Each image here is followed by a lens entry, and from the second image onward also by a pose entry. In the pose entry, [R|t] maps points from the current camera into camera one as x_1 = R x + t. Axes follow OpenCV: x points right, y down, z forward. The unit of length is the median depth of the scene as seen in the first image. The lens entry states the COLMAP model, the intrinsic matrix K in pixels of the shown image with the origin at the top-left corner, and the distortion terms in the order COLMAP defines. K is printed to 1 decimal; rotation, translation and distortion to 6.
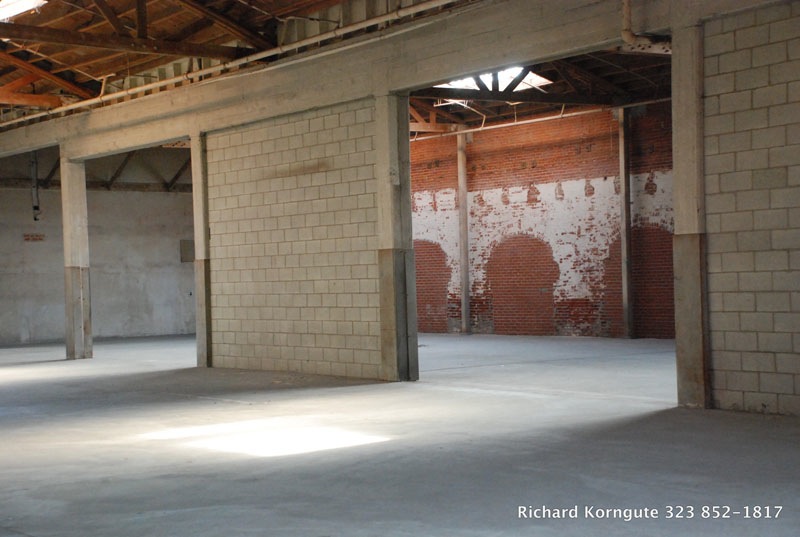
lens RADIAL K [[1380.2, 0, 405.3], [0, 1380.2, 275.5], [0, 0, 1]] dist [0.368345, 0.000000]
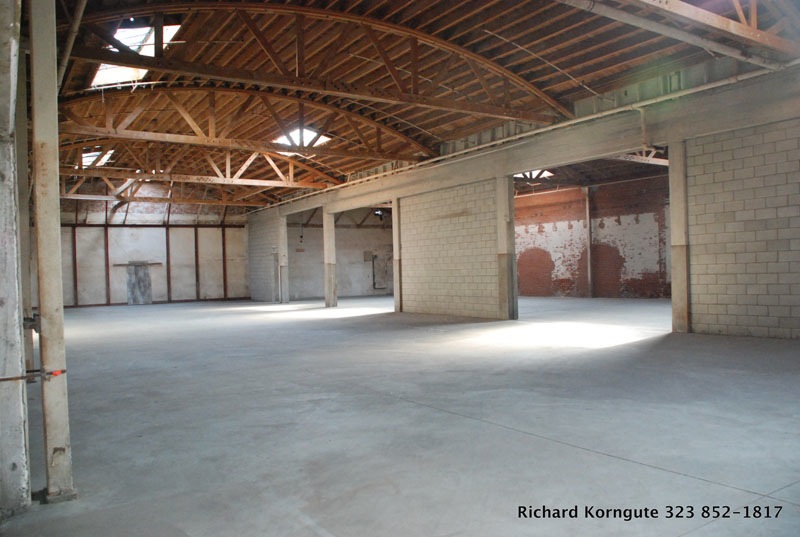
lens RADIAL K [[635.1, 0, 402.3], [0, 635.1, 270.4], [0, 0, 1]] dist [-0.146791, 0.123172]
pose [[0.998643, -0.000679, -0.052066, -0.080976], [0.000826, 0.999996, 0.002793, 0.001737], [0.052064, -0.002832, 0.998640, 0.058656]]
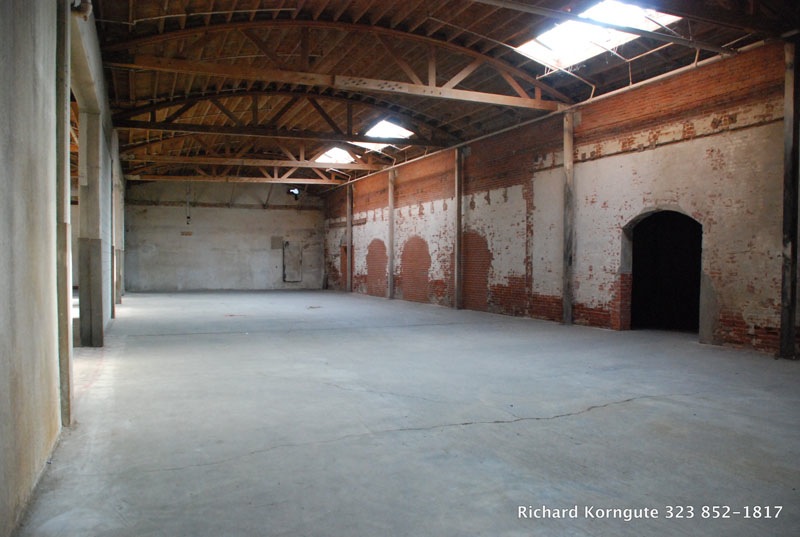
lens RADIAL K [[635.1, 0, 400.2], [0, 635.1, 279.4], [0, 0, 1]] dist [-0.146791, 0.123172]
pose [[0.972484, 0.039950, -0.229521, 0.284455], [-0.032434, 0.998810, 0.036428, -0.008466], [0.230703, -0.027981, 0.972622, 0.389881]]
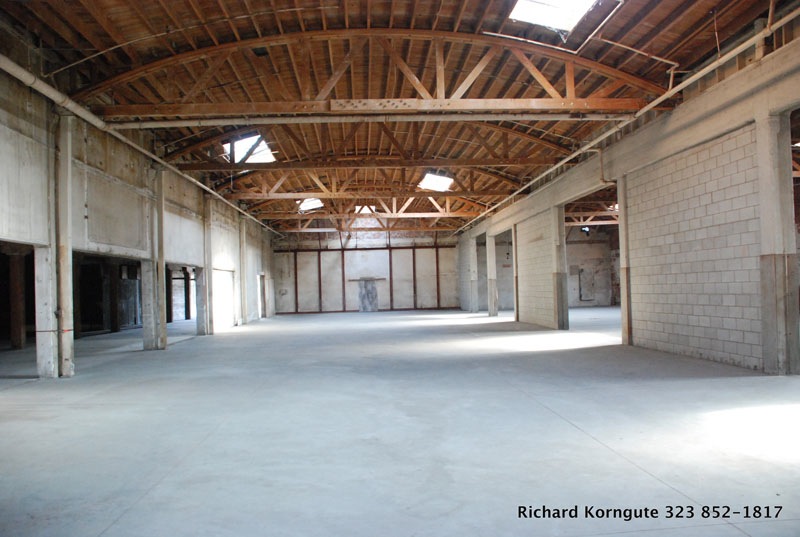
lens RADIAL K [[635.1, 0, 395.6], [0, 635.1, 271.1], [0, 0, 1]] dist [-0.146791, 0.123172]
pose [[0.836902, -0.011978, -0.547222, 0.247987], [0.006199, 0.999904, -0.012407, -0.008151], [0.547318, 0.006991, 0.836896, -0.019928]]
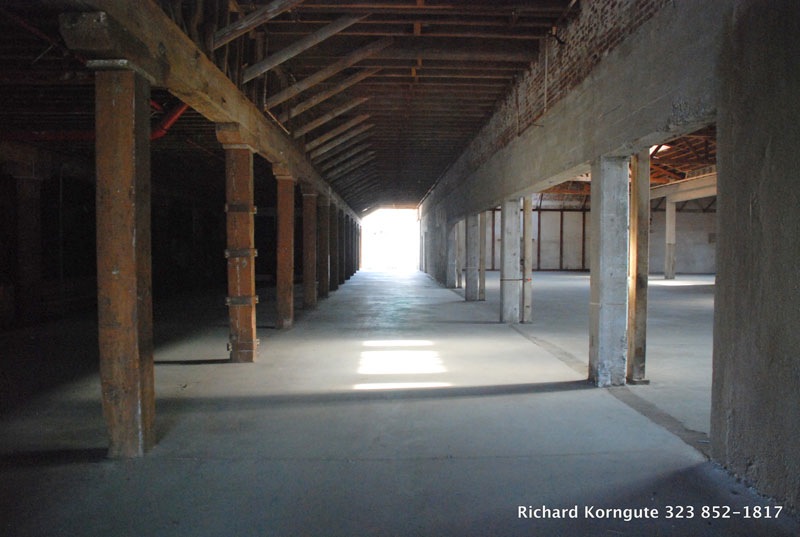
lens RADIAL K [[635.1, 0, 405.4], [0, 635.1, 286.5], [0, 0, 1]] dist [-0.146791, 0.123172]
pose [[0.823863, 0.062195, -0.563366, 0.011785], [-0.024644, 0.996952, 0.074022, -0.000847], [0.566252, -0.047101, 0.822885, -0.224081]]
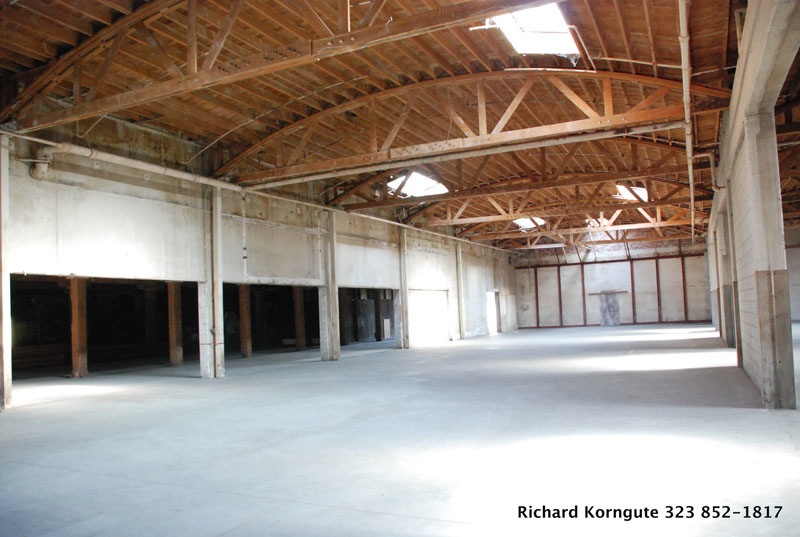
lens RADIAL K [[635.1, 0, 393.7], [0, 635.1, 268.6], [0, 0, 1]] dist [-0.146791, 0.123172]
pose [[0.467402, -0.052345, -0.882494, 0.426237], [0.028330, 0.998620, -0.044228, -0.013599], [0.883591, -0.004328, 0.468240, 0.083891]]
